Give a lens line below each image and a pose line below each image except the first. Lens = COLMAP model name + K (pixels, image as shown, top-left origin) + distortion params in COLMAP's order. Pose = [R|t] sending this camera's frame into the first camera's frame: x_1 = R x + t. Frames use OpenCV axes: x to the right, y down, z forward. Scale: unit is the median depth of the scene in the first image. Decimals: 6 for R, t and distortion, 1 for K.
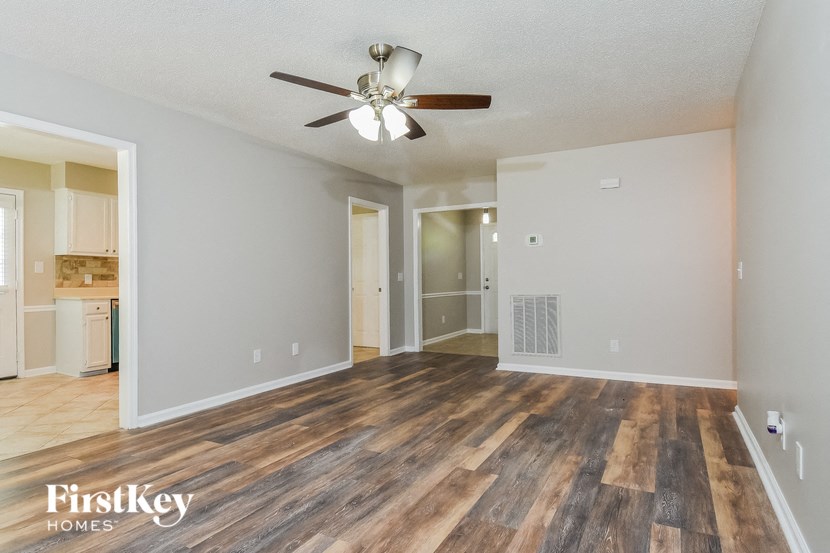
lens RADIAL K [[453.7, 0, 412.7], [0, 453.7, 273.6], [0, 0, 1]] dist [0.003074, 0.000626]
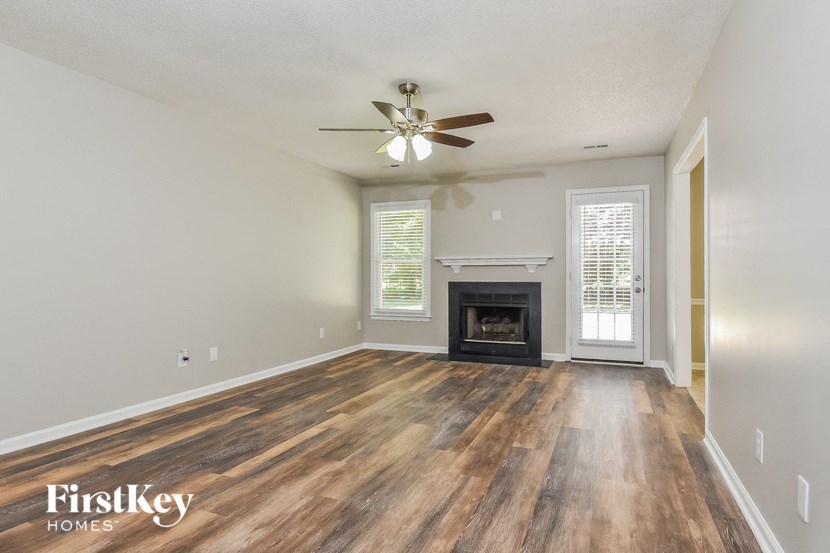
lens RADIAL K [[453.7, 0, 415.2], [0, 453.7, 276.7], [0, 0, 1]] dist [0.003074, 0.000626]
pose [[-0.992944, 0.011075, -0.118064, 0.057915], [0.011944, 0.999907, -0.006654, 0.024496], [0.117979, -0.008017, -0.992984, 2.031574]]
